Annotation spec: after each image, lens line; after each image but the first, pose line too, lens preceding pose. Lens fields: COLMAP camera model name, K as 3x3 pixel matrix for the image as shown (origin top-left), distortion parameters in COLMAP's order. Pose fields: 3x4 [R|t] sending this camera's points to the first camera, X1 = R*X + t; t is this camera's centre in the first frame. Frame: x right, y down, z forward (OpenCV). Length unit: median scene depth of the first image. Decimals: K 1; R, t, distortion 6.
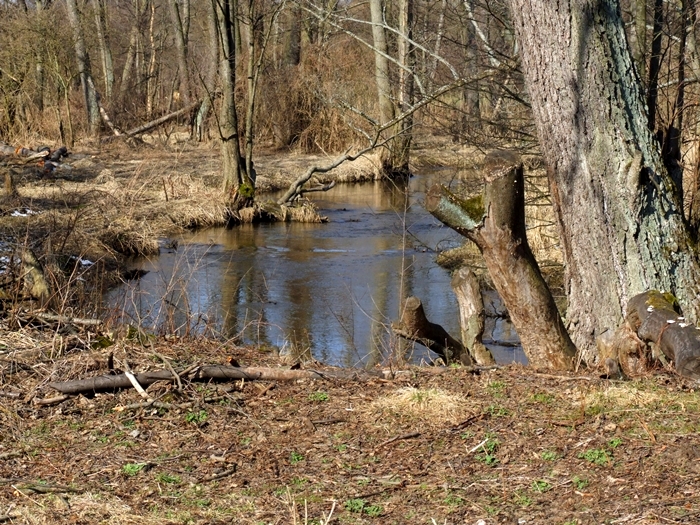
lens RADIAL K [[2204.4, 0, 350.2], [0, 2204.4, 262.7], [0, 0, 1]] dist [0.164666, 0.000000]
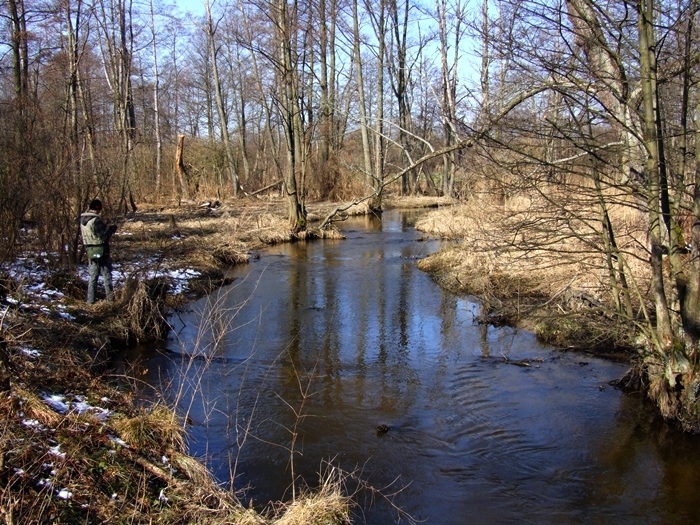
lens RADIAL K [[761.1, 0, 349.6], [0, 761.1, 261.0], [0, 0, 1]] dist [-0.004865, 0.000000]
pose [[0.999859, -0.015551, 0.006288, -0.011285], [0.015372, 0.999499, 0.027684, -0.016862], [-0.006715, -0.027584, 0.999597, 0.353782]]
